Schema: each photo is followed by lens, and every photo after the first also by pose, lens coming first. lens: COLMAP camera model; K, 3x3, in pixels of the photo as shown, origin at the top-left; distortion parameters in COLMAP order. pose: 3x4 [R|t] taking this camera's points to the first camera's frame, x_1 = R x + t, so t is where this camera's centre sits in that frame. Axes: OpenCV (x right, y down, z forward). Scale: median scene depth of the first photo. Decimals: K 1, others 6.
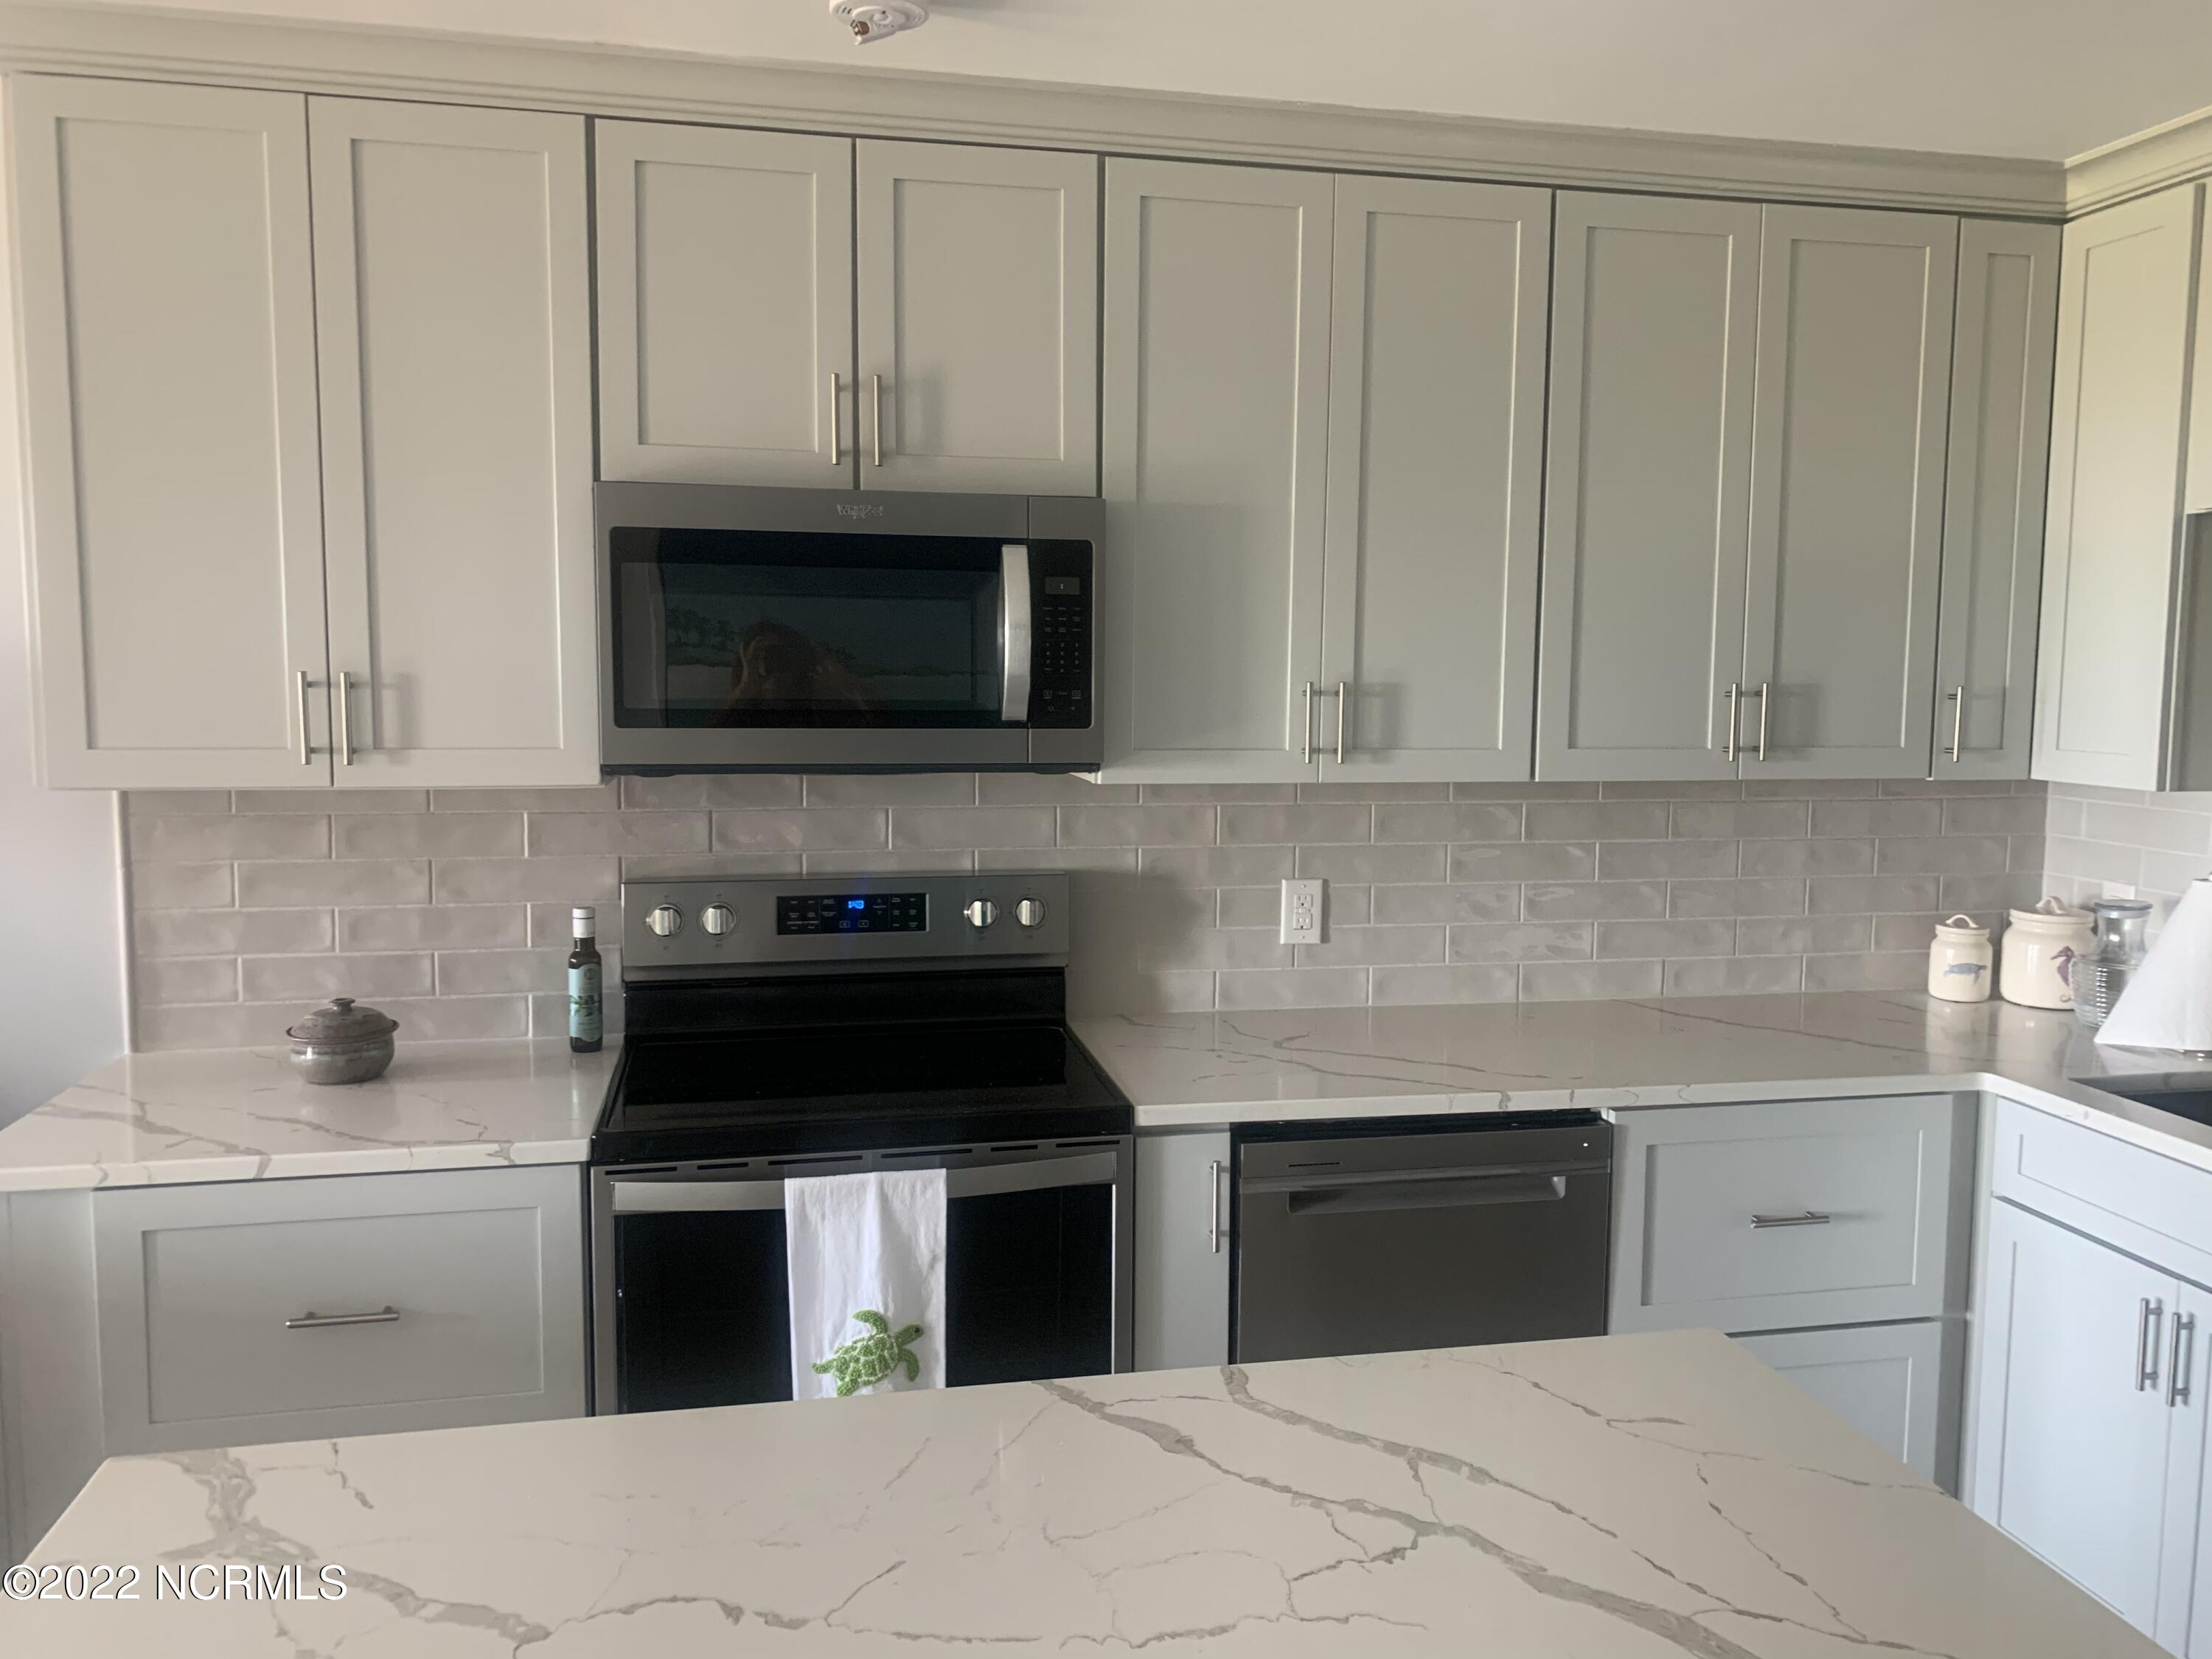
lens RADIAL K [[1694.9, 0, 1106.0], [0, 1694.9, 829.5], [0, 0, 1]] dist [0.098771, -0.149966]
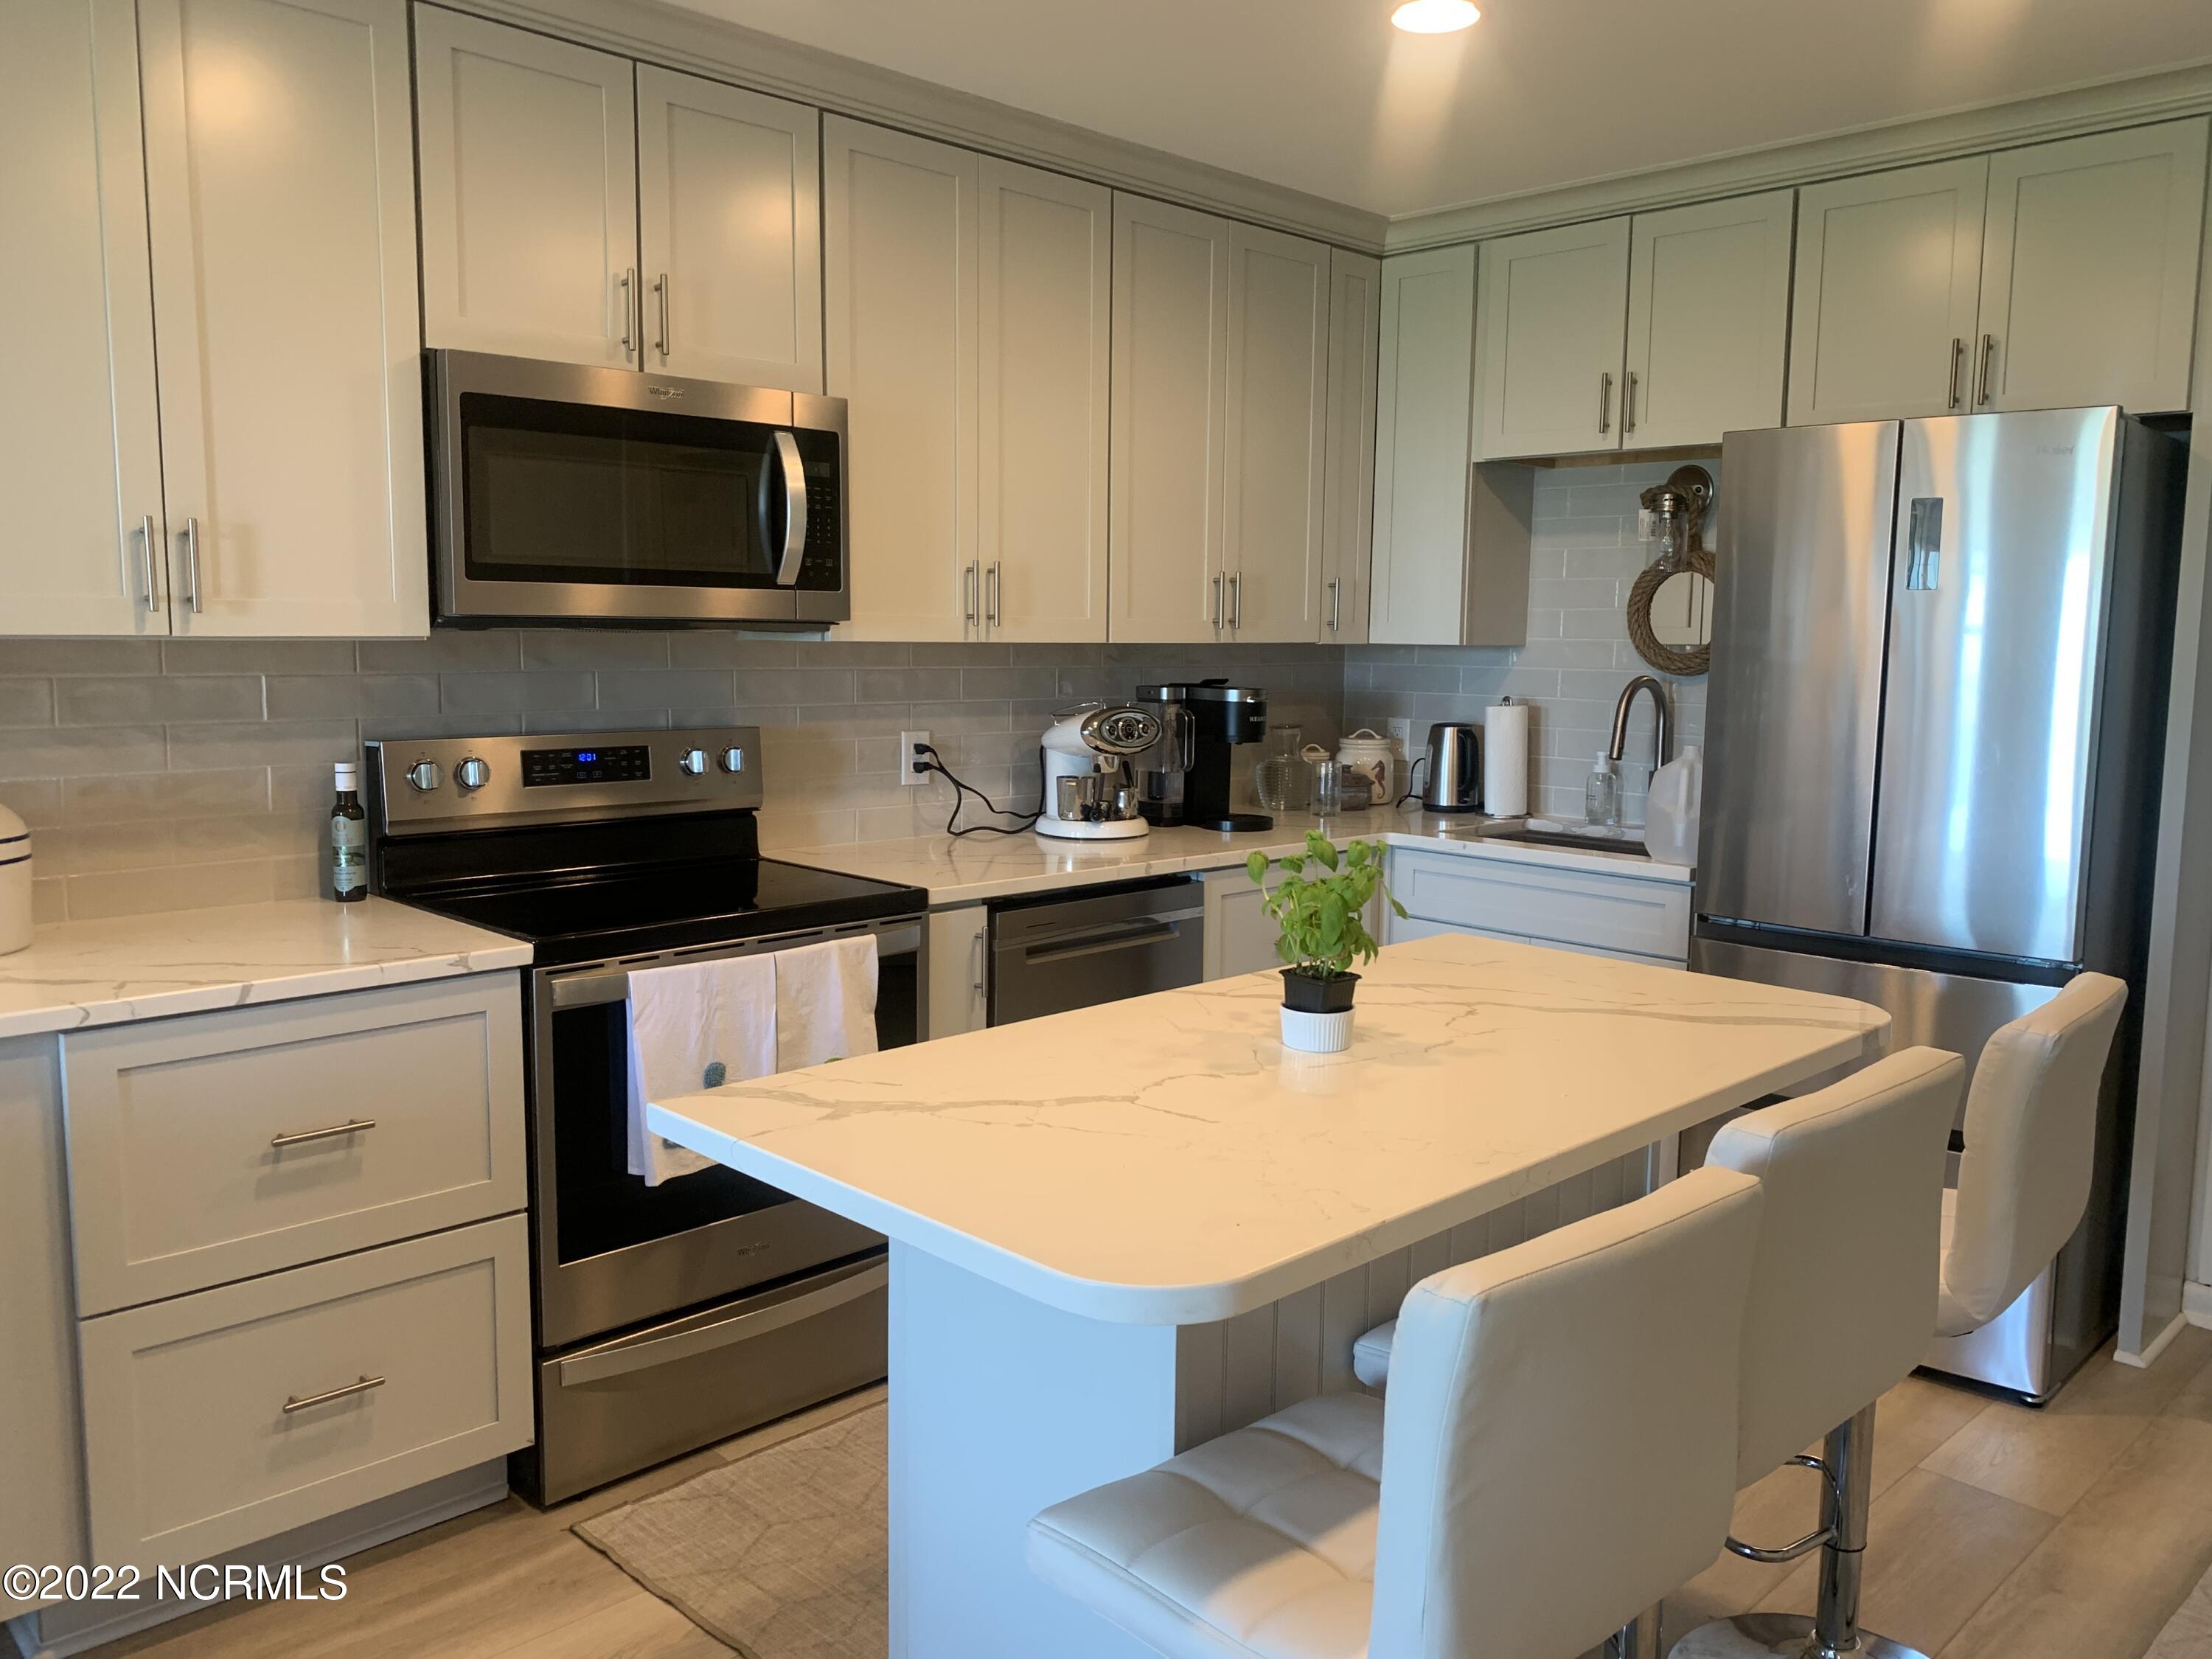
lens RADIAL K [[1694.9, 0, 1106.0], [0, 1694.9, 829.5], [0, 0, 1]] dist [0.098771, -0.149966]
pose [[0.841646, -0.064576, 0.536154, -0.523508], [0.052625, 0.997907, 0.037581, 0.076068], [-0.537459, -0.003415, 0.843283, -0.124747]]
